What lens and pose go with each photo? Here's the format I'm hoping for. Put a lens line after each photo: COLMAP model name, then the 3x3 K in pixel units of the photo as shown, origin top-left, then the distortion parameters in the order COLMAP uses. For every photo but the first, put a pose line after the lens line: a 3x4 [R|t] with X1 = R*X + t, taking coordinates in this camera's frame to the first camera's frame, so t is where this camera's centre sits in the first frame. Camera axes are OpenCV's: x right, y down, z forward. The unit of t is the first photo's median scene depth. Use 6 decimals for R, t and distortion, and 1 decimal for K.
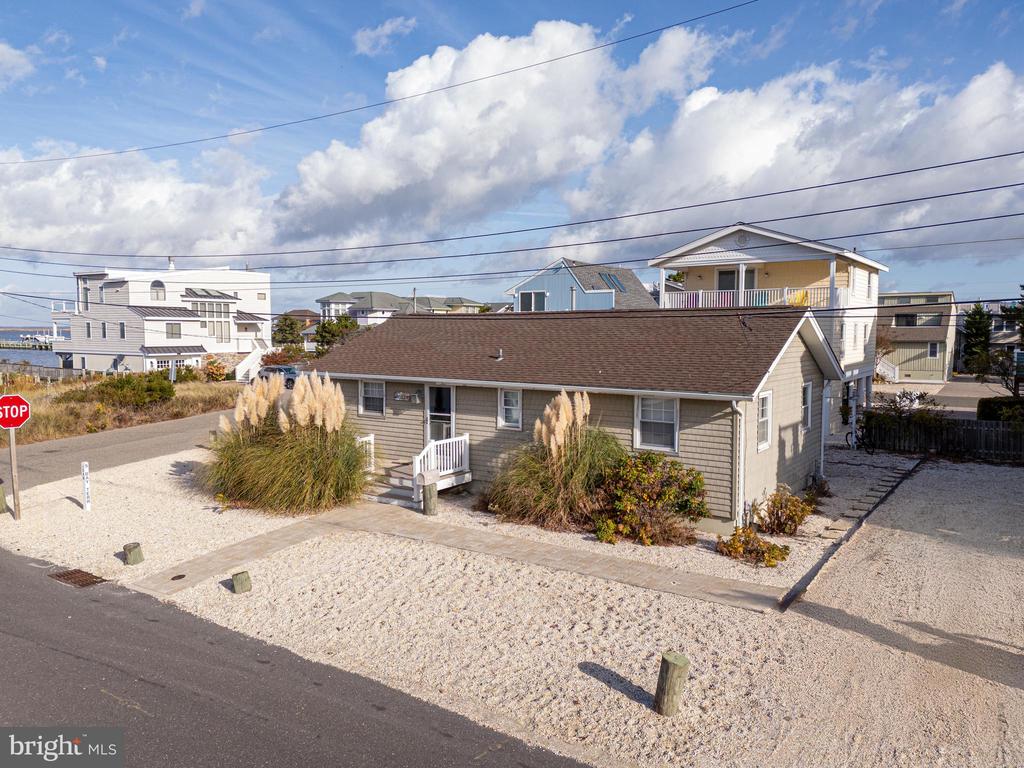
lens RADIAL K [[755.3, 0, 516.5], [0, 755.3, 372.4], [0, 0, 1]] dist [0.081658, -0.108118]
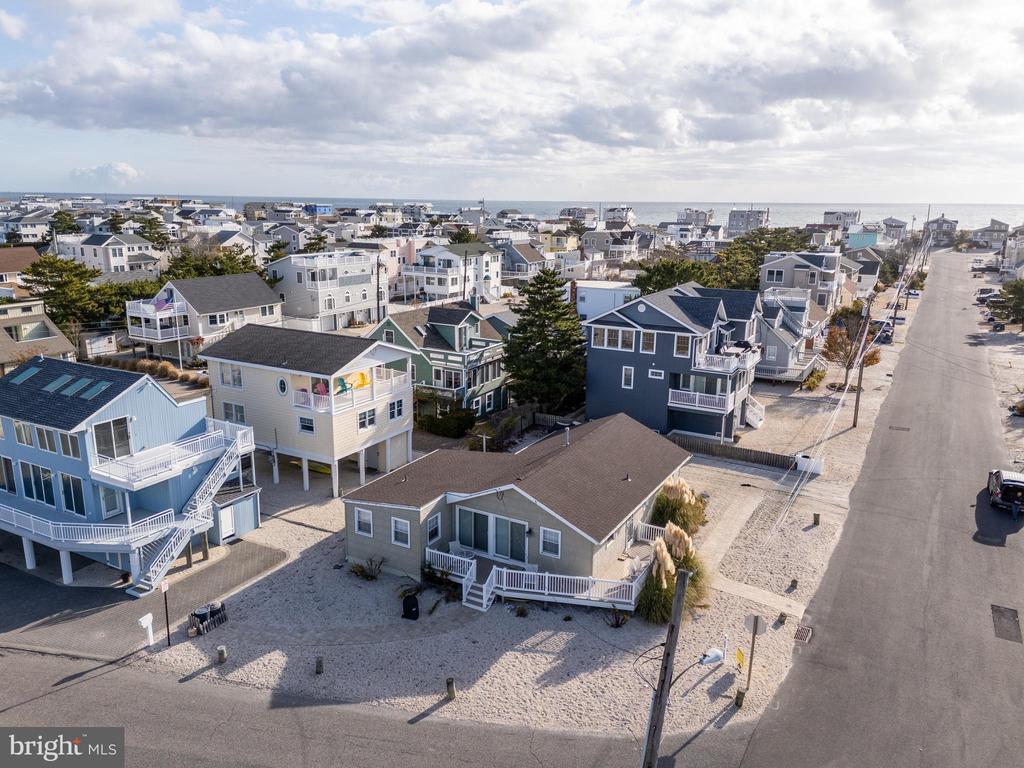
lens RADIAL K [[755.3, 0, 516.5], [0, 755.3, 372.4], [0, 0, 1]] dist [0.081658, -0.108118]
pose [[-0.094275, -0.223702, 0.970088, -1.960100], [0.043638, 0.972562, 0.228513, -0.796306], [-0.994589, 0.063876, -0.081926, 1.554243]]
